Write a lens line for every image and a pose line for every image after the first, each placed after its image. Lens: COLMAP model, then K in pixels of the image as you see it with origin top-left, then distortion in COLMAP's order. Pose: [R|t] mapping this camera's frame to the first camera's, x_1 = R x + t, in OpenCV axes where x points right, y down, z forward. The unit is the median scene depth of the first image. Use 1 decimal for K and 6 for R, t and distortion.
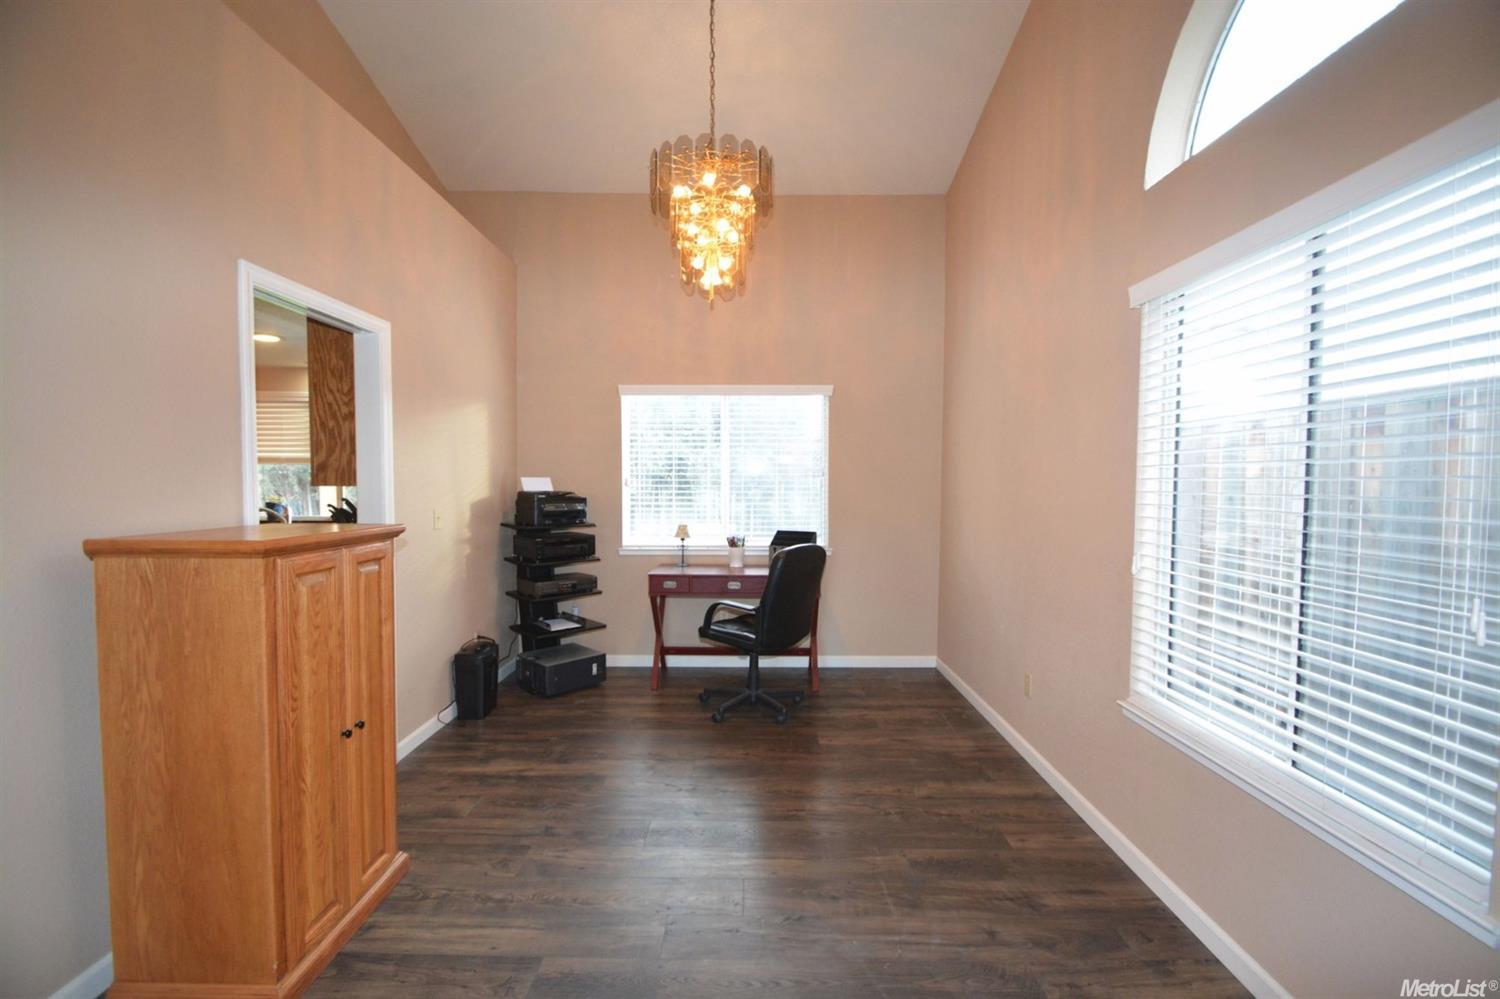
lens RADIAL K [[657.3, 0, 753.0], [0, 657.3, 507.9], [0, 0, 1]] dist [0.007822, -0.012728]
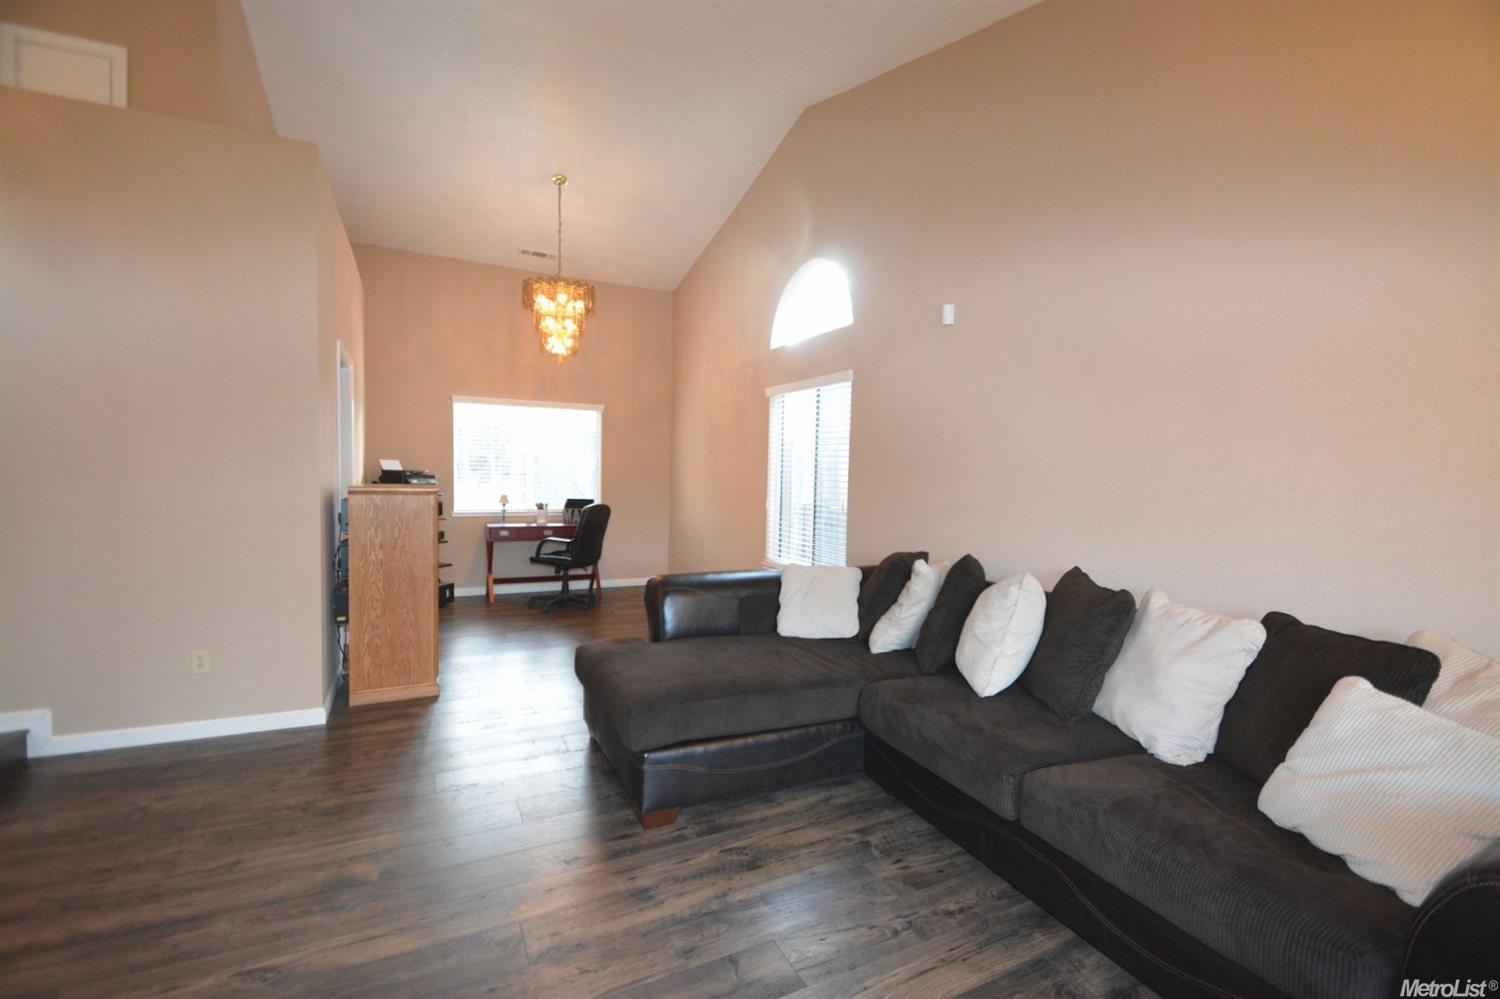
lens RADIAL K [[641.5, 0, 753.8], [0, 641.5, 526.3], [0, 0, 1]] dist [0.000690, -0.011737]
pose [[0.888525, -0.023009, 0.458250, -0.289399], [0.000628, 0.998802, 0.048933, 0.028523], [-0.458827, -0.043191, 0.887475, -0.570140]]
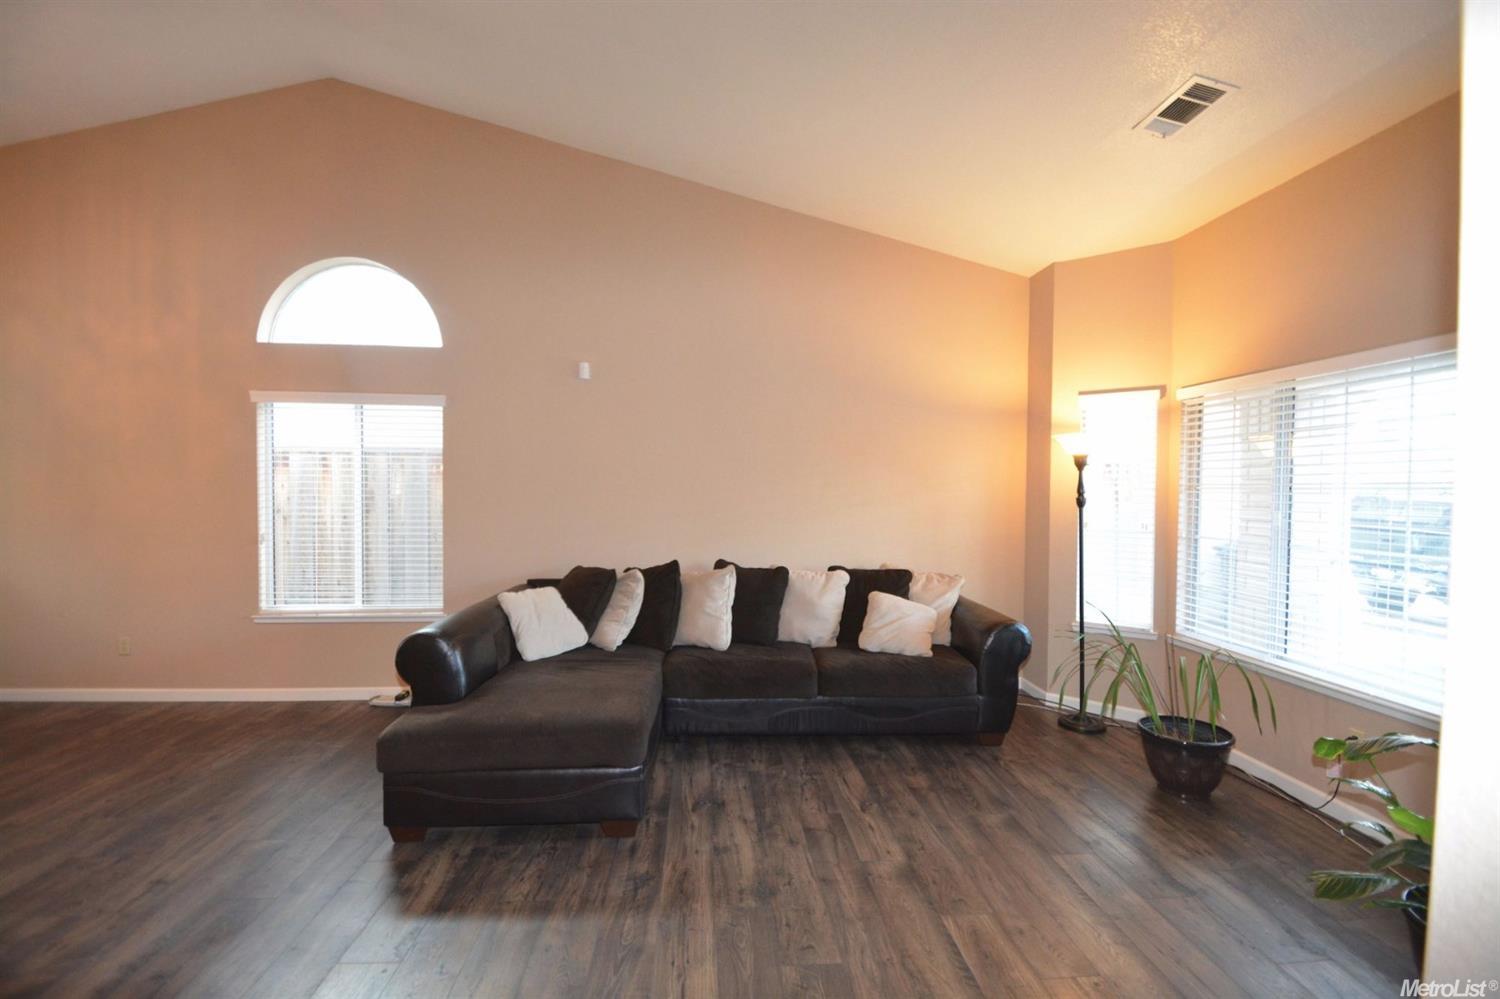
lens RADIAL K [[641.5, 0, 753.8], [0, 641.5, 526.3], [0, 0, 1]] dist [0.000690, -0.011737]
pose [[-0.080303, -0.052964, 0.995362, -0.708036], [0.033975, 0.997862, 0.055838, -0.003803], [-0.996191, 0.038302, -0.078332, -0.136225]]
